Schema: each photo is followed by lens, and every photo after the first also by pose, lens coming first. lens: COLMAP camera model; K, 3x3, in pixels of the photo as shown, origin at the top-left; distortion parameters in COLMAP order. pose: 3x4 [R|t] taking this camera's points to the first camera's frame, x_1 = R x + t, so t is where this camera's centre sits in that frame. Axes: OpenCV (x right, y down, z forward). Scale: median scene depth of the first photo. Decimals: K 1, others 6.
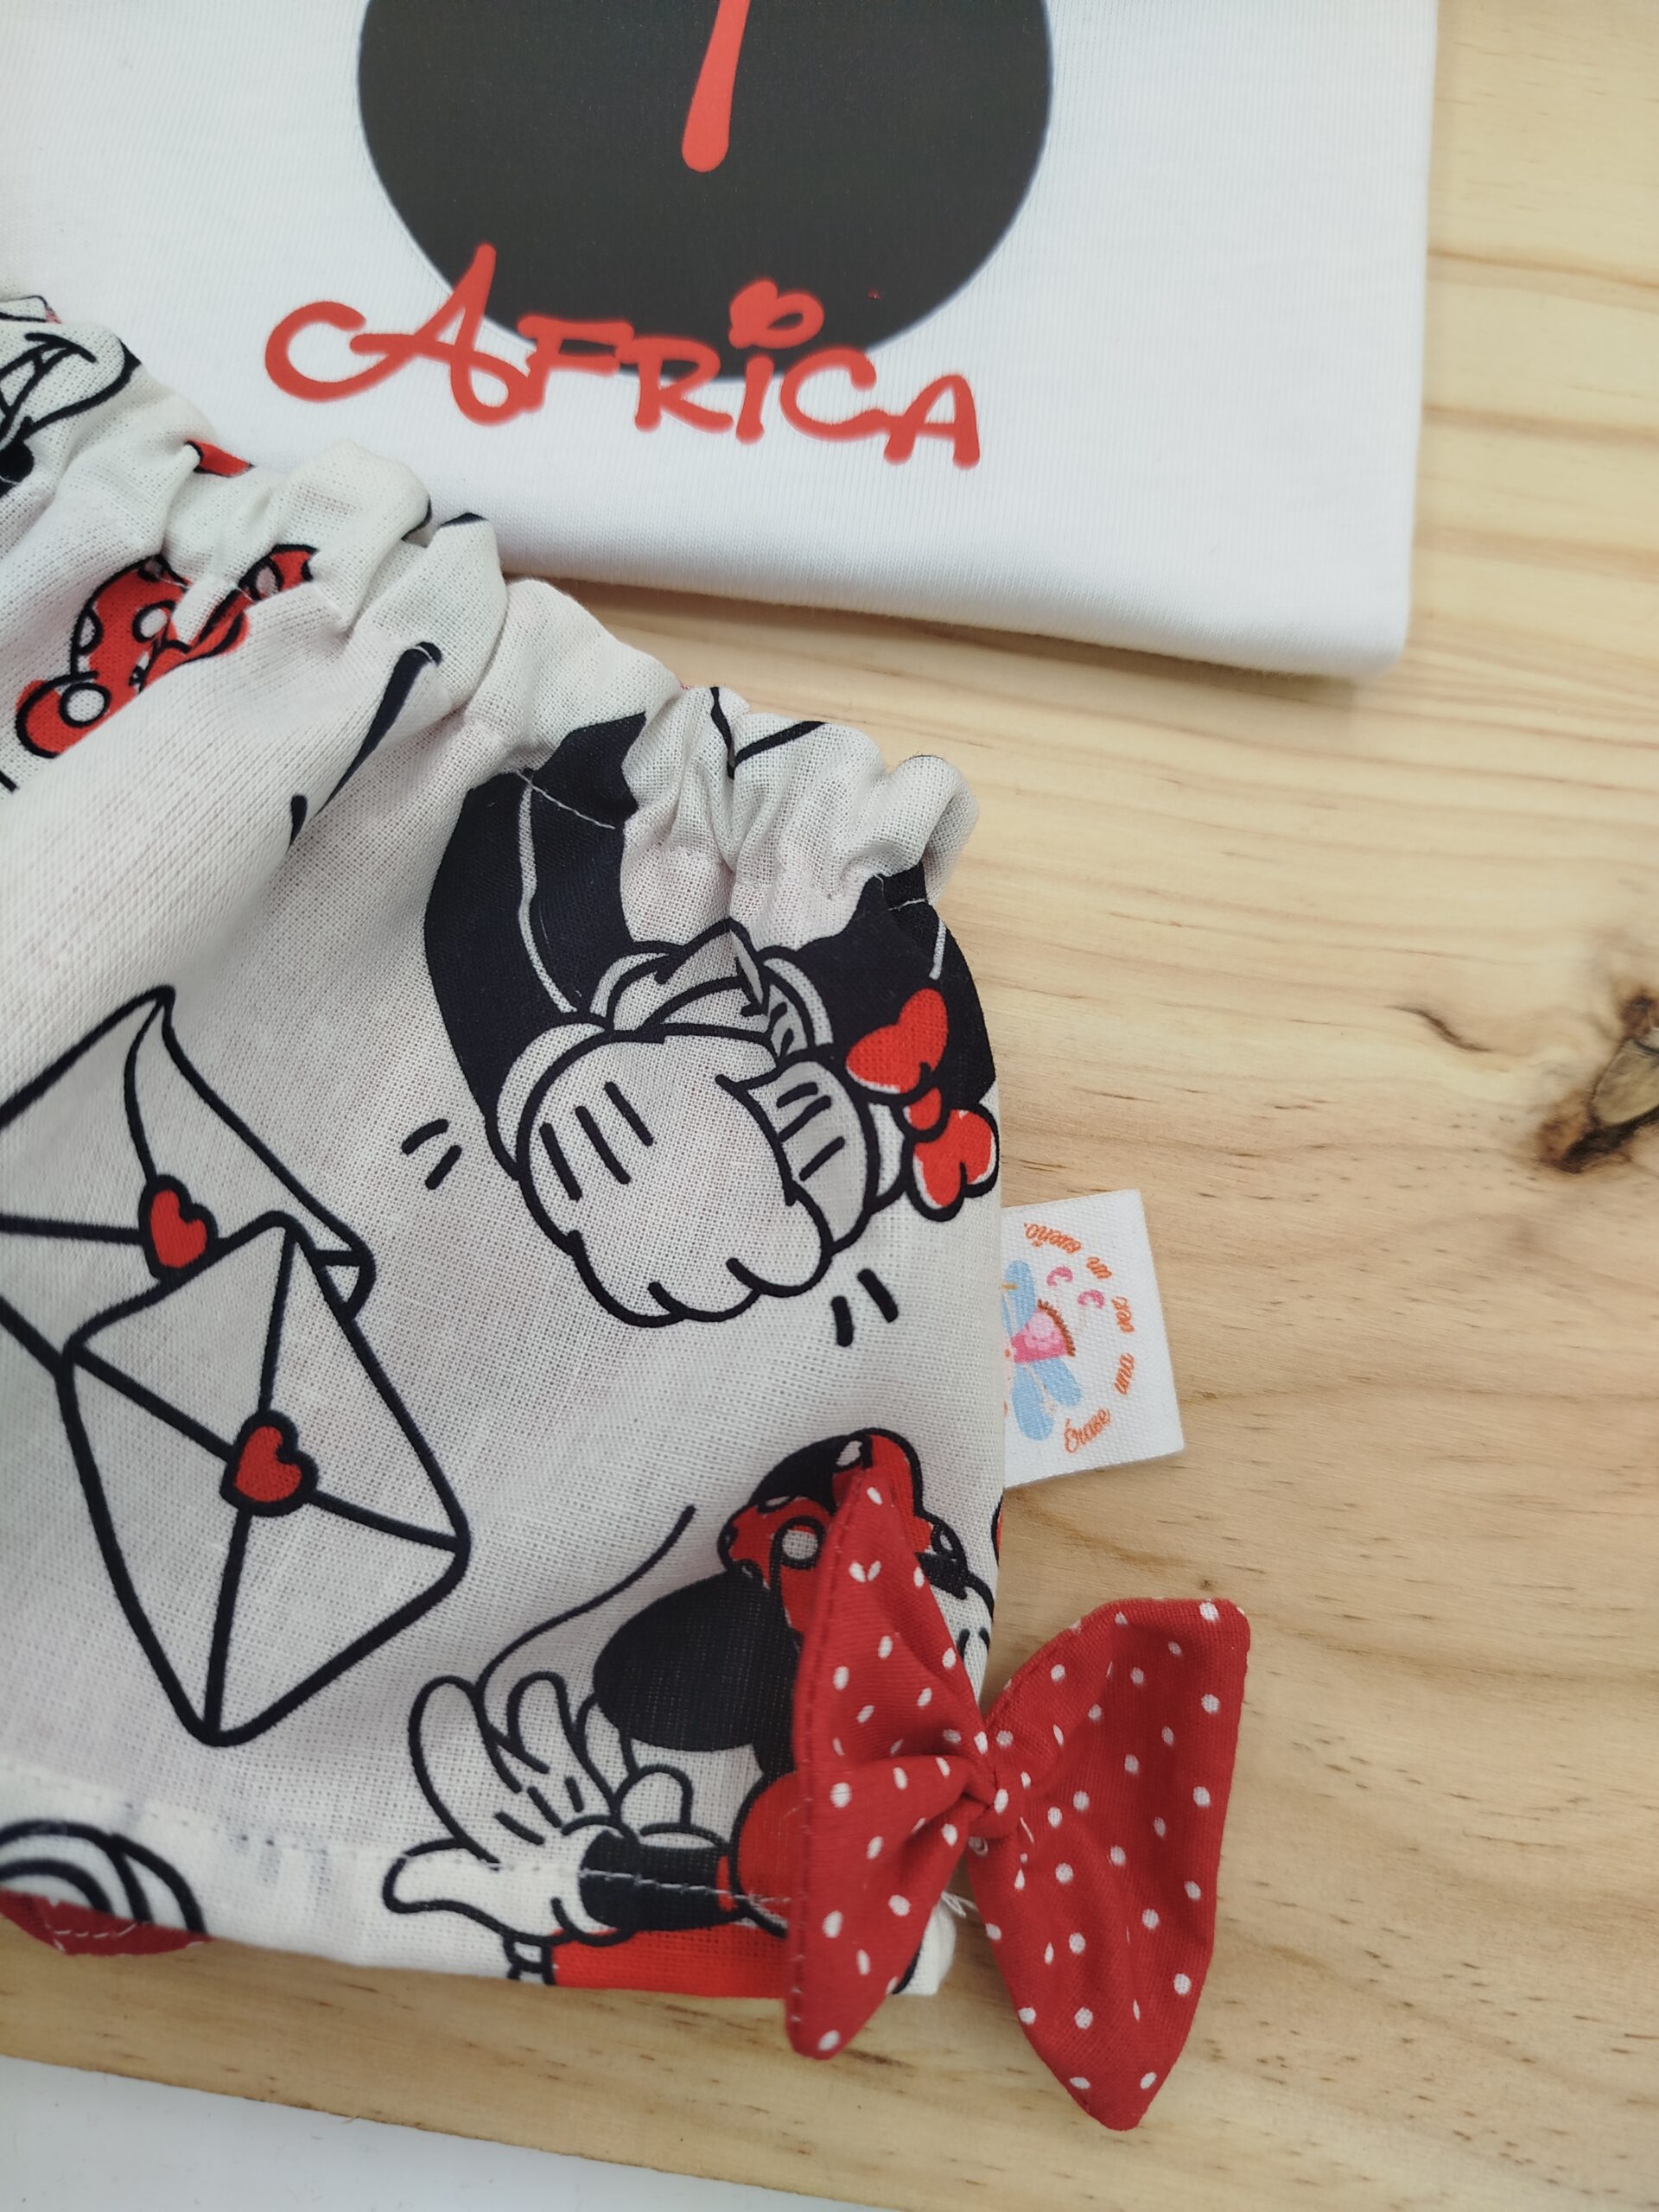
lens RADIAL K [[1561.9, 0, 855.2], [0, 1561.9, 1076.9], [0, 0, 1]] dist [-0.045152, 0.029170]
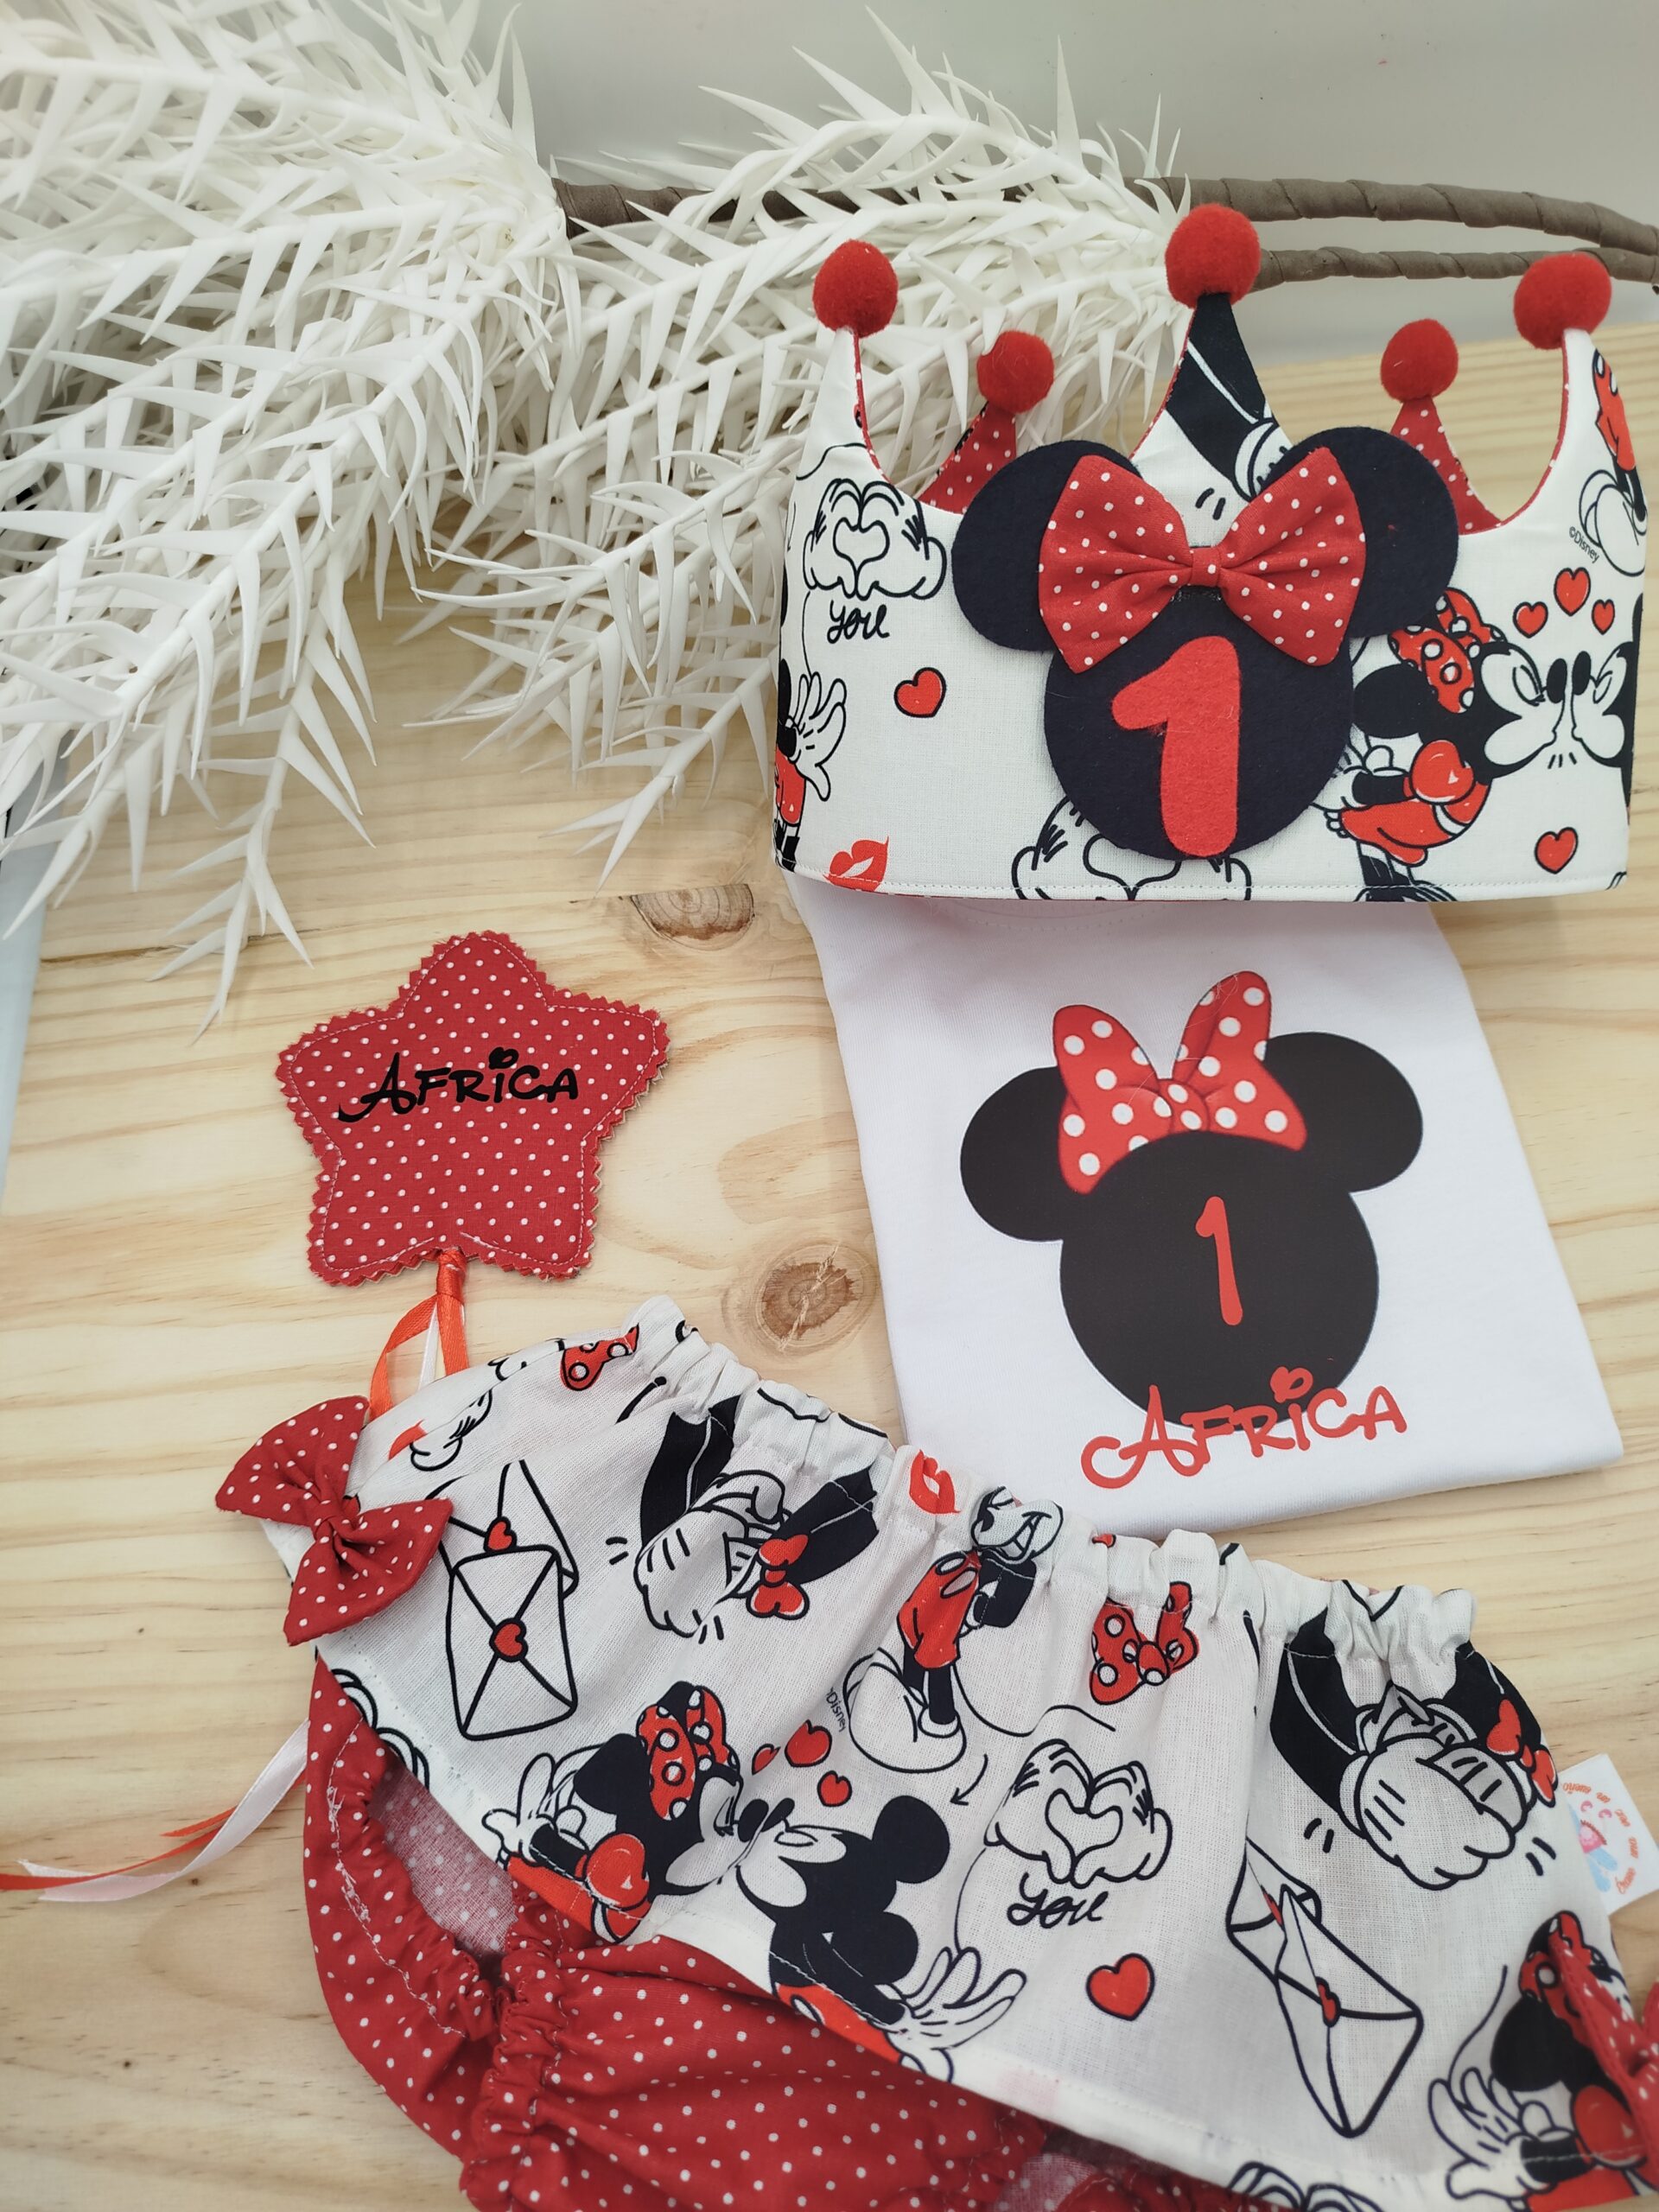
lens RADIAL K [[1561.9, 0, 855.2], [0, 1561.9, 1076.9], [0, 0, 1]] dist [-0.045152, 0.029170]
pose [[0.963230, -0.267994, 0.019167, -0.634253], [0.263044, 0.926095, -0.270475, -0.512770], [0.054735, 0.265571, 0.962536, -1.396441]]
